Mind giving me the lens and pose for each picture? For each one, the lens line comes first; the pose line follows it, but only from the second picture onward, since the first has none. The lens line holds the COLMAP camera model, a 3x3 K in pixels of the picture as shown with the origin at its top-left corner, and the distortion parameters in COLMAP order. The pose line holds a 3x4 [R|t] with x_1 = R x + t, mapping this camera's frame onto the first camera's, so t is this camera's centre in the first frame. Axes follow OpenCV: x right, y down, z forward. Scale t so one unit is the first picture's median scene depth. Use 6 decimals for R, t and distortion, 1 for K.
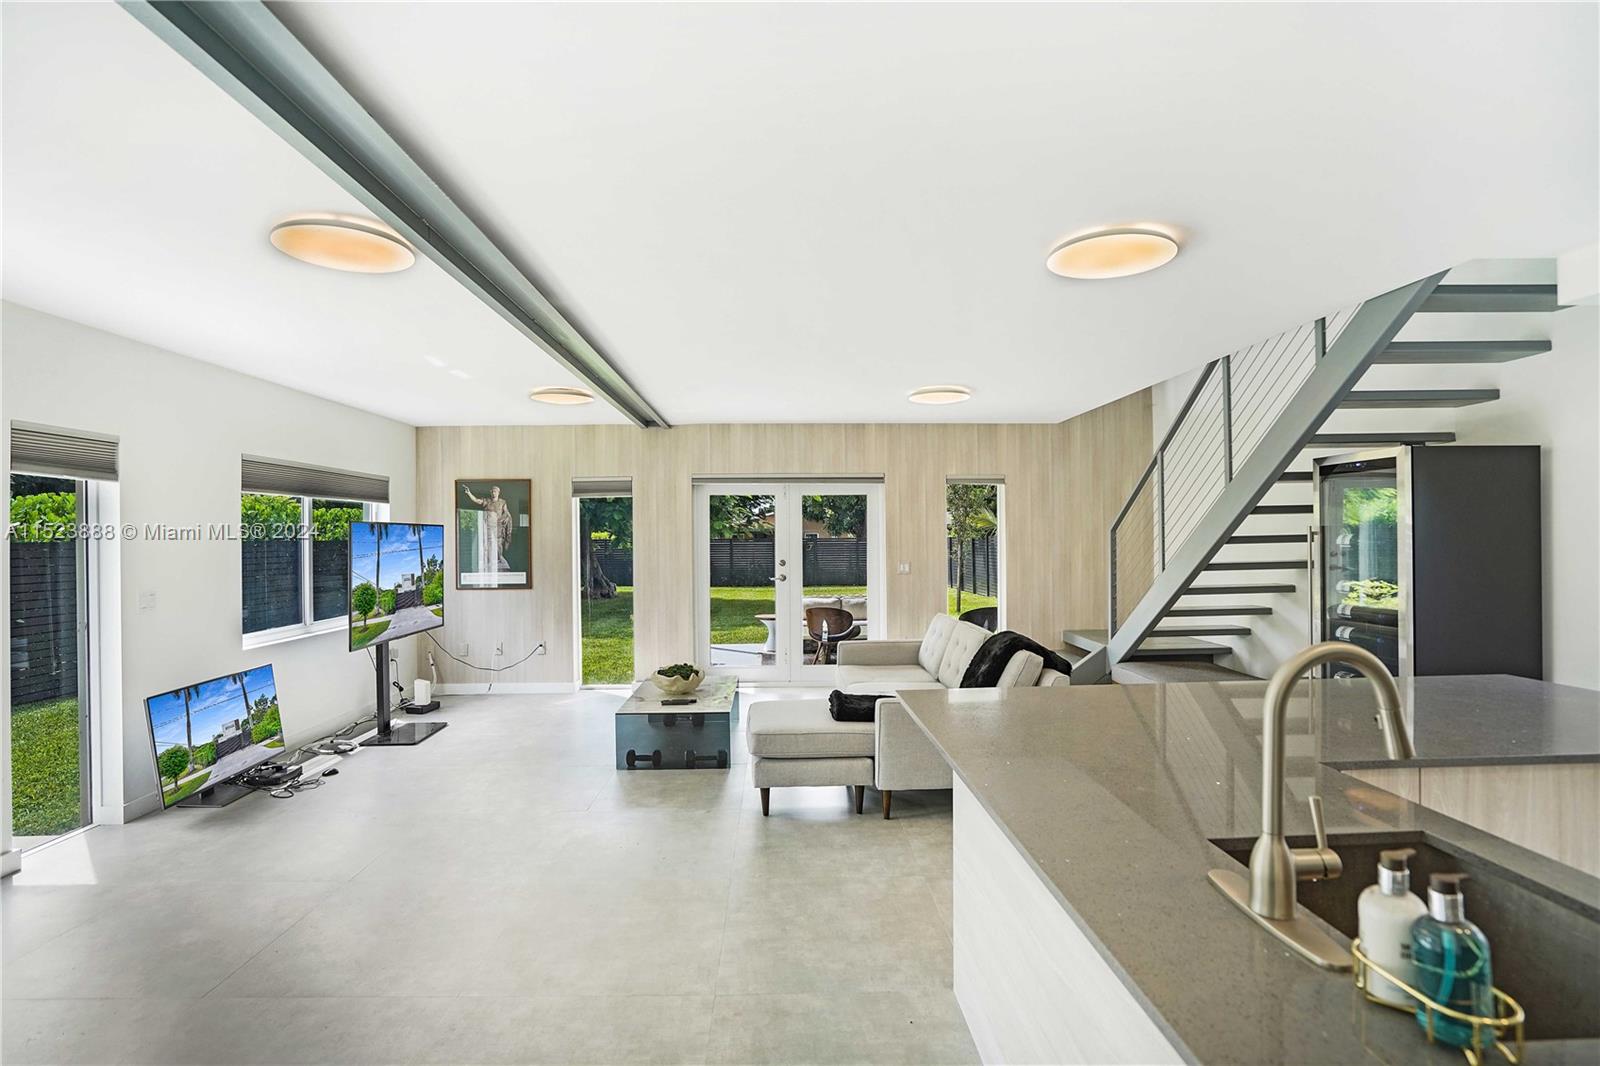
lens RADIAL K [[762.3, 0, 790.2], [0, 762.3, 533.8], [0, 0, 1]] dist [-0.024059, 0.007098]
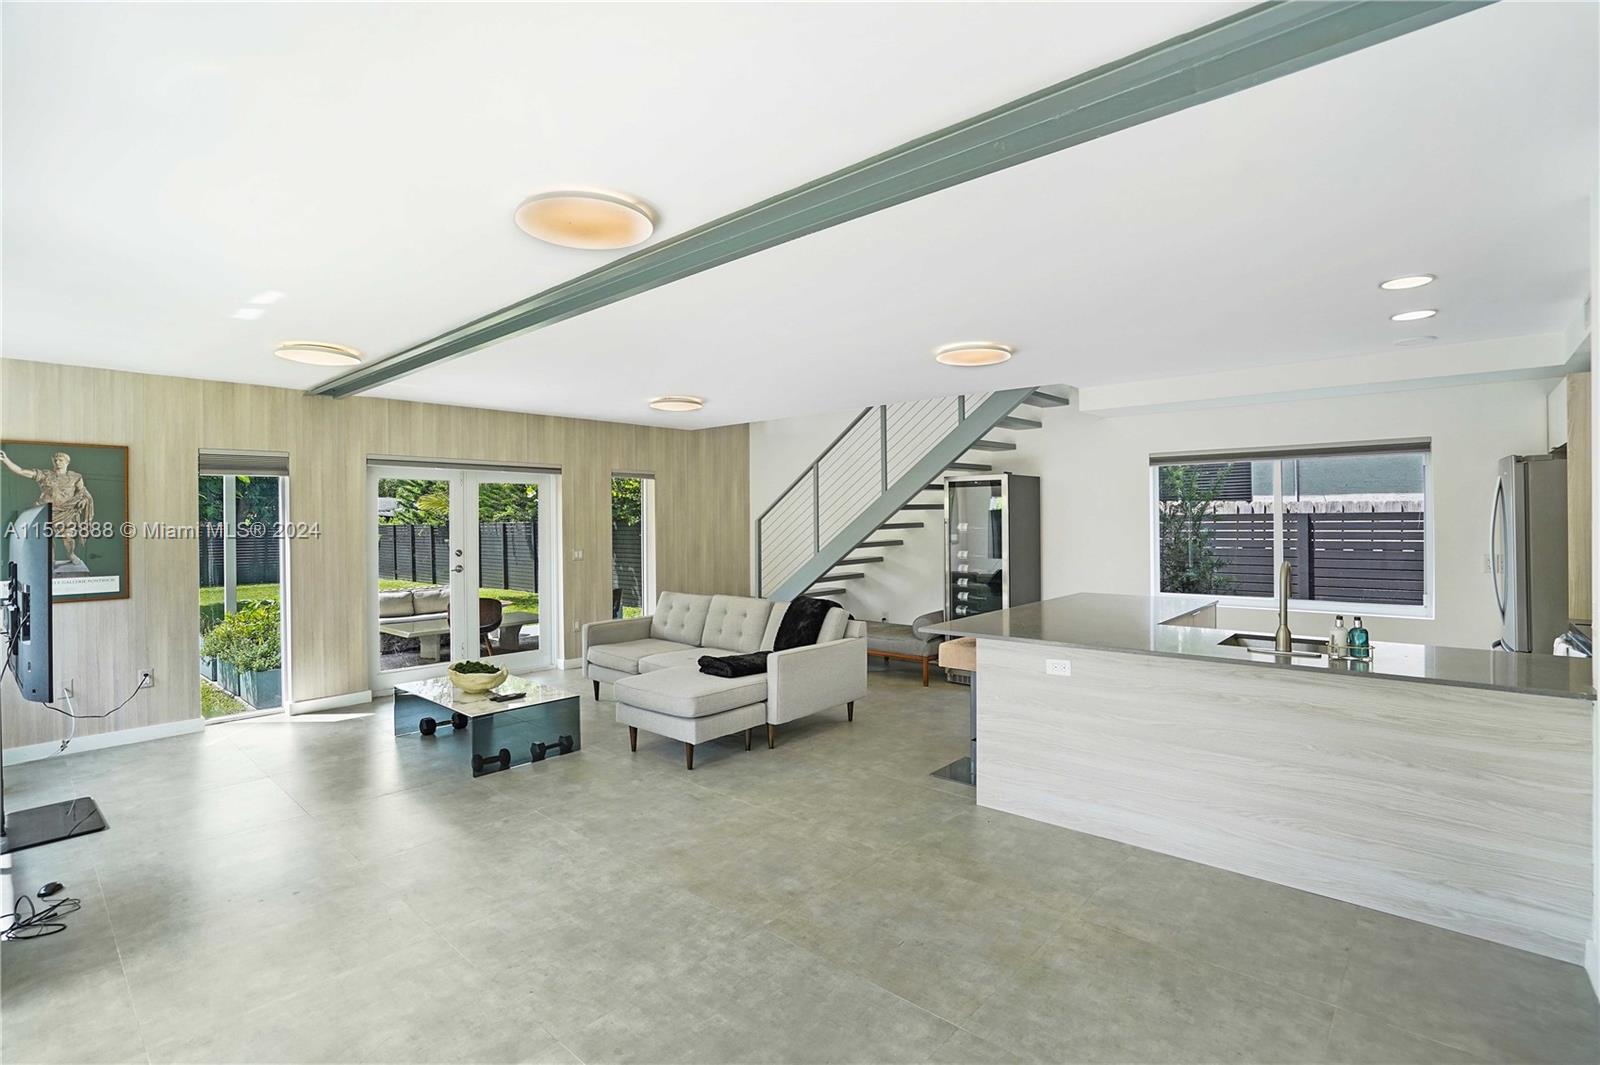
lens RADIAL K [[762.3, 0, 788.3], [0, 762.3, 506.2], [0, 0, 1]] dist [-0.024059, 0.007098]
pose [[0.698879, 0.015114, 0.715080, -0.526892], [-0.000578, 0.999788, -0.020566, -0.001025], [-0.715239, 0.013960, 0.698740, 0.062208]]
